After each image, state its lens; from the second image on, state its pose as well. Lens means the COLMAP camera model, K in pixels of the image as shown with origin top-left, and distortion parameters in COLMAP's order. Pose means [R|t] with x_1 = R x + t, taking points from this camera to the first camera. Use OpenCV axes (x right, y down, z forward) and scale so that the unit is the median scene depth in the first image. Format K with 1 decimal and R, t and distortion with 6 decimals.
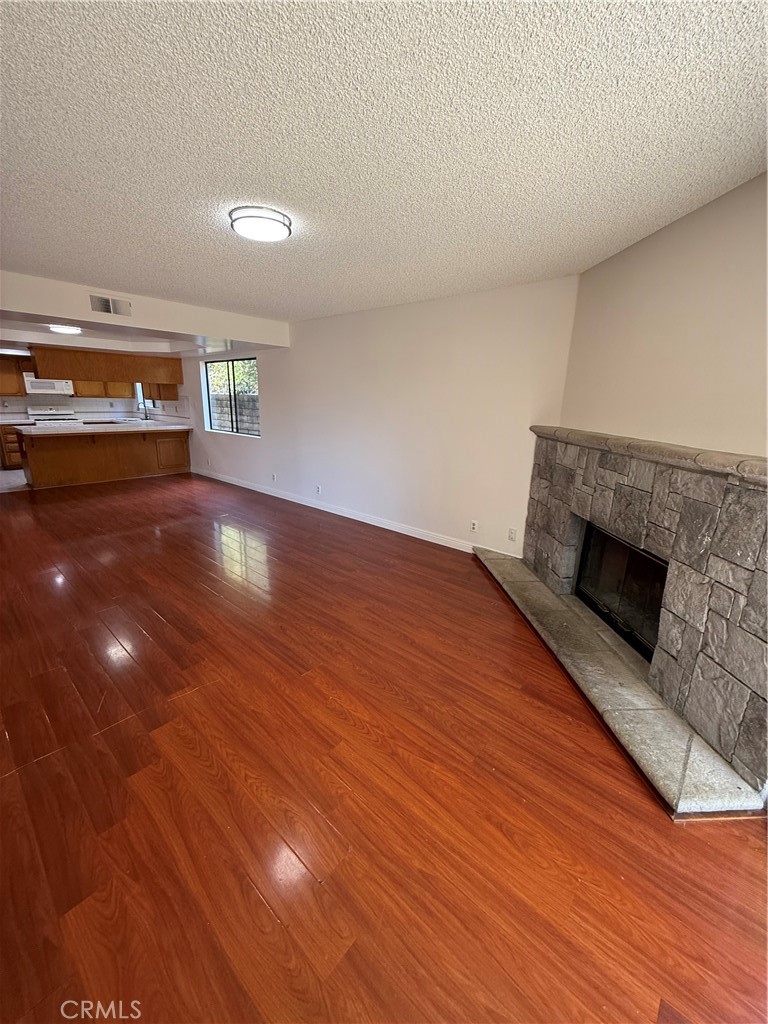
lens RADIAL K [[409.2, 0, 384.0], [0, 409.2, 512.0], [0, 0, 1]] dist [0.001405, 0.000263]
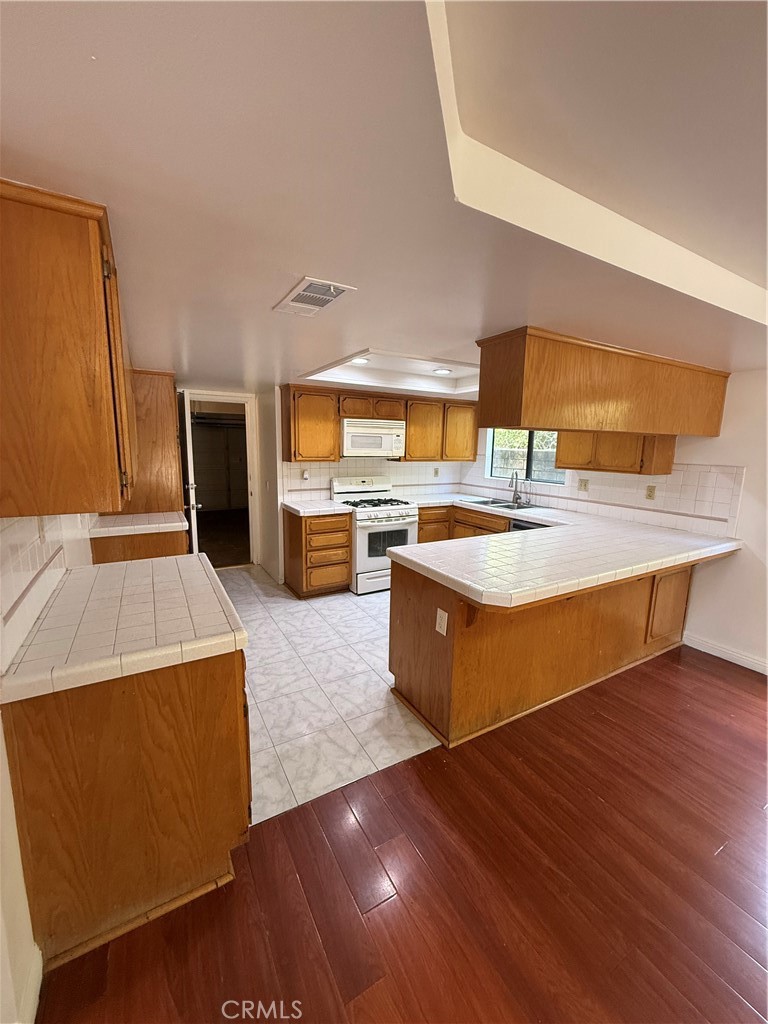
lens RADIAL K [[409.2, 0, 384.0], [0, 409.2, 512.0], [0, 0, 1]] dist [0.001405, 0.000263]
pose [[0.952179, 0.043960, -0.302361, -0.631309], [-0.077860, 0.991836, -0.100991, -0.160227], [0.295453, 0.119704, 0.947828, 0.493901]]
